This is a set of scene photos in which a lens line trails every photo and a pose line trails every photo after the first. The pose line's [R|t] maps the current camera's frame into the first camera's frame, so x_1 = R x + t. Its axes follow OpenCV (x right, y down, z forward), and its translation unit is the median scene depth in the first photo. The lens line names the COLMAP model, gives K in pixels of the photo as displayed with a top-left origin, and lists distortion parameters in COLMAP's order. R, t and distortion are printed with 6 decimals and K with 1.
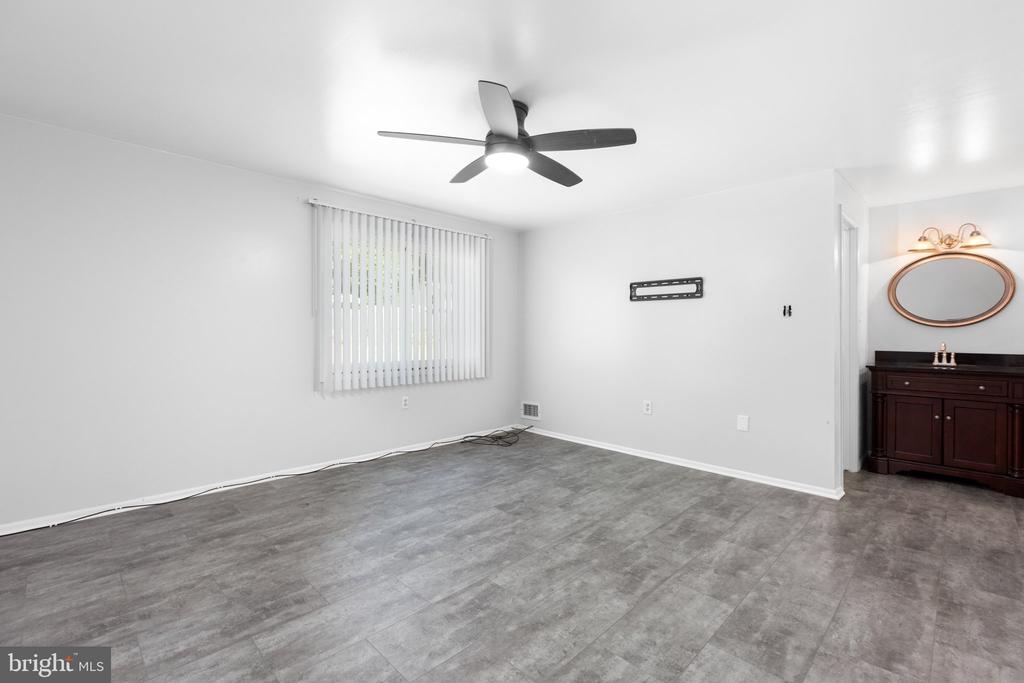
lens RADIAL K [[457.3, 0, 512.8], [0, 457.3, 334.5], [0, 0, 1]] dist [-0.004210, -0.000255]
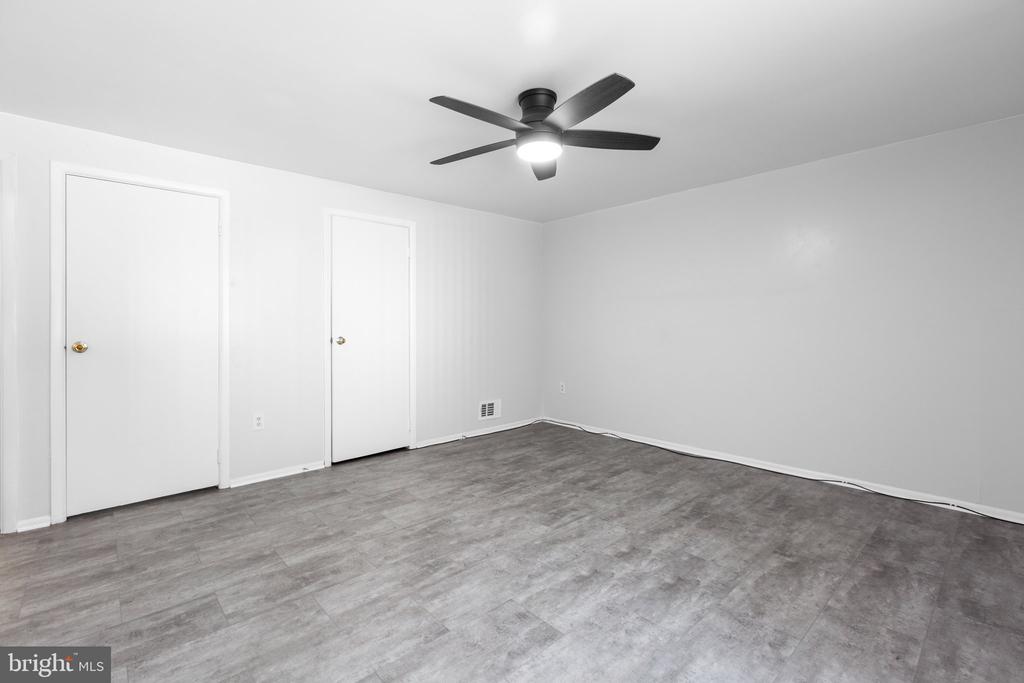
lens RADIAL K [[457.3, 0, 511.0], [0, 457.3, 334.4], [0, 0, 1]] dist [-0.004210, -0.000255]
pose [[-0.998266, -0.006305, 0.058529, -0.010148], [-0.004066, 0.999258, 0.038308, -0.021493], [-0.058727, 0.038004, -0.997550, 2.017503]]
